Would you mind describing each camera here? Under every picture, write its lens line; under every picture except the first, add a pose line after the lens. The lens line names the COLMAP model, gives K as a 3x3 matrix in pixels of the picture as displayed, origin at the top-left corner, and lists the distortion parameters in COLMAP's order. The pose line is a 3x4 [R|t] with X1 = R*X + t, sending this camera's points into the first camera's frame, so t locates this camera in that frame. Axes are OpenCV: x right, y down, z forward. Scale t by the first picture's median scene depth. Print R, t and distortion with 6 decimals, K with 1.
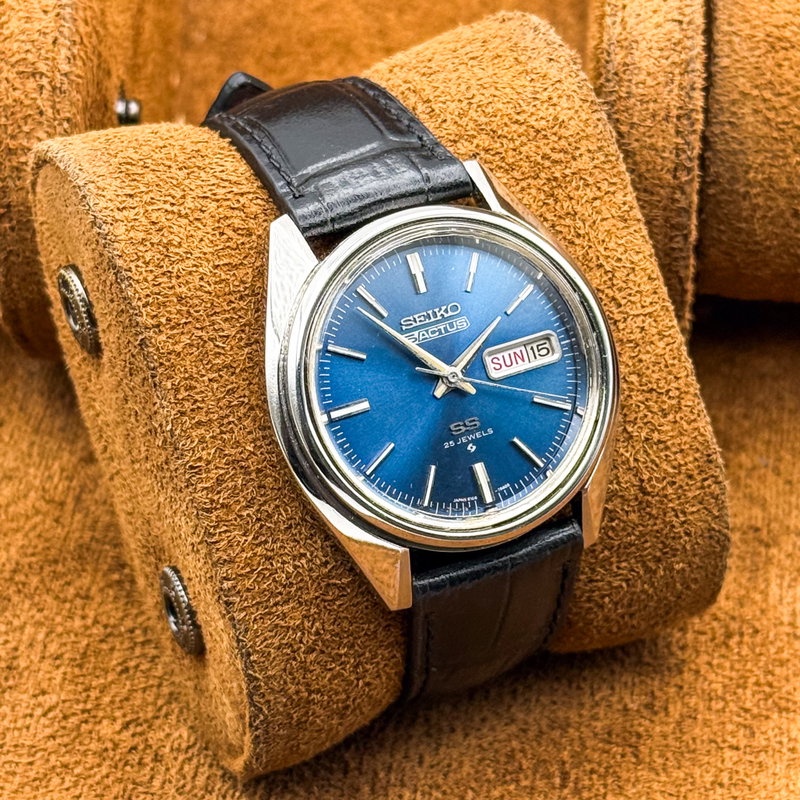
lens RADIAL K [[2642.9, 0, 388.6], [0, 2642.9, 413.1], [0, 0, 1]] dist [-0.045350, 4.953654]
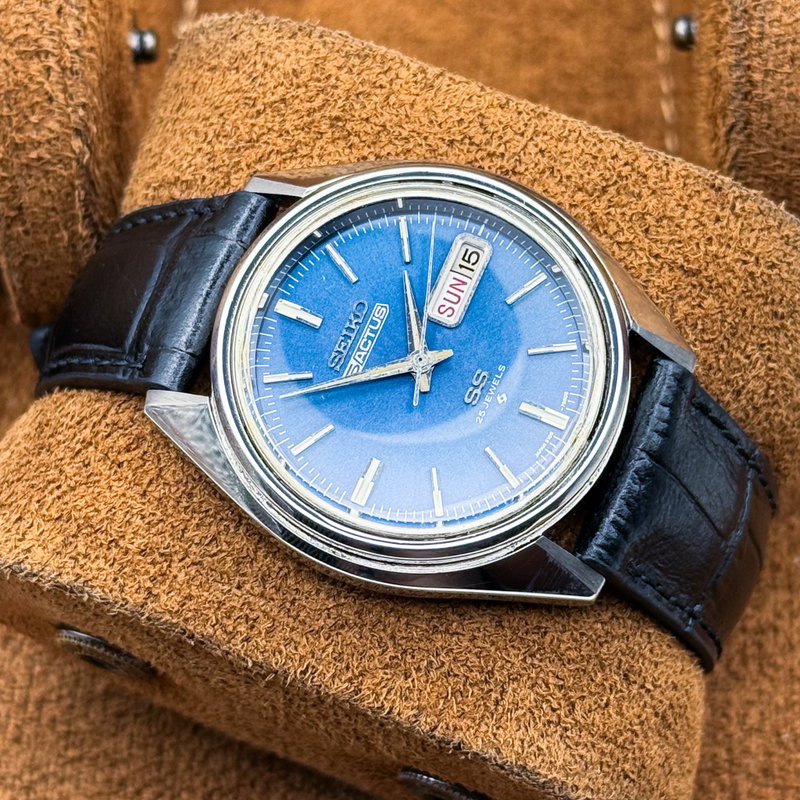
lens RADIAL K [[2642.9, 0, 388.6], [0, 2642.9, 413.1], [0, 0, 1]] dist [-0.045350, 4.953654]
pose [[0.637645, -0.768421, -0.054212, 0.048203], [0.760909, 0.639257, -0.111214, 0.078270], [0.120115, 0.029665, 0.992317, 0.175144]]
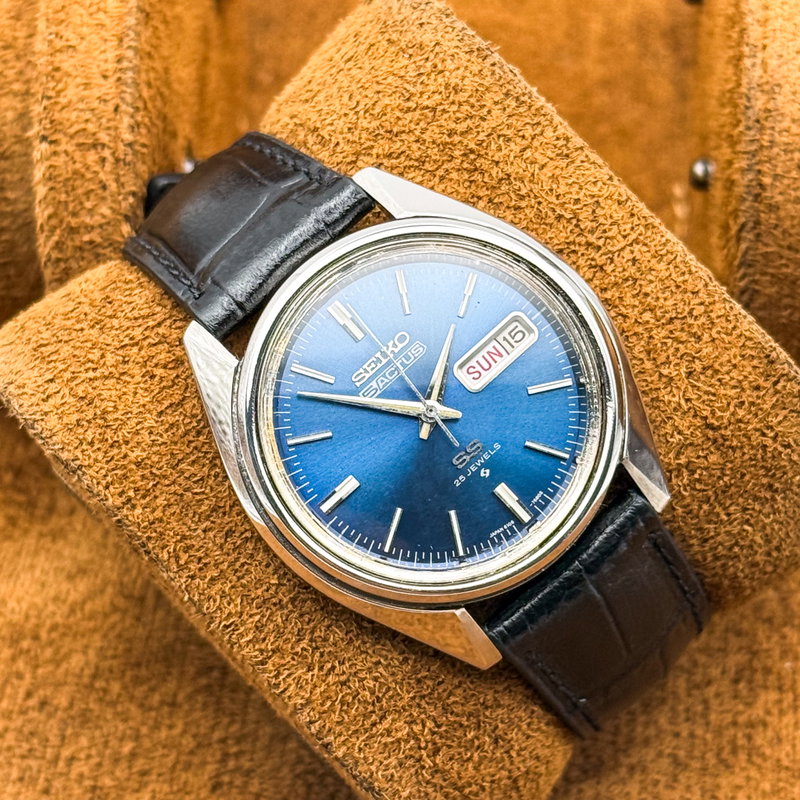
lens RADIAL K [[2642.9, 0, 388.6], [0, 2642.9, 413.1], [0, 0, 1]] dist [-0.045350, 4.953654]
pose [[0.883733, -0.417788, -0.210875, 0.192343], [0.428377, 0.903586, 0.005042, -0.025894], [0.188438, -0.094790, 0.977500, 0.121350]]
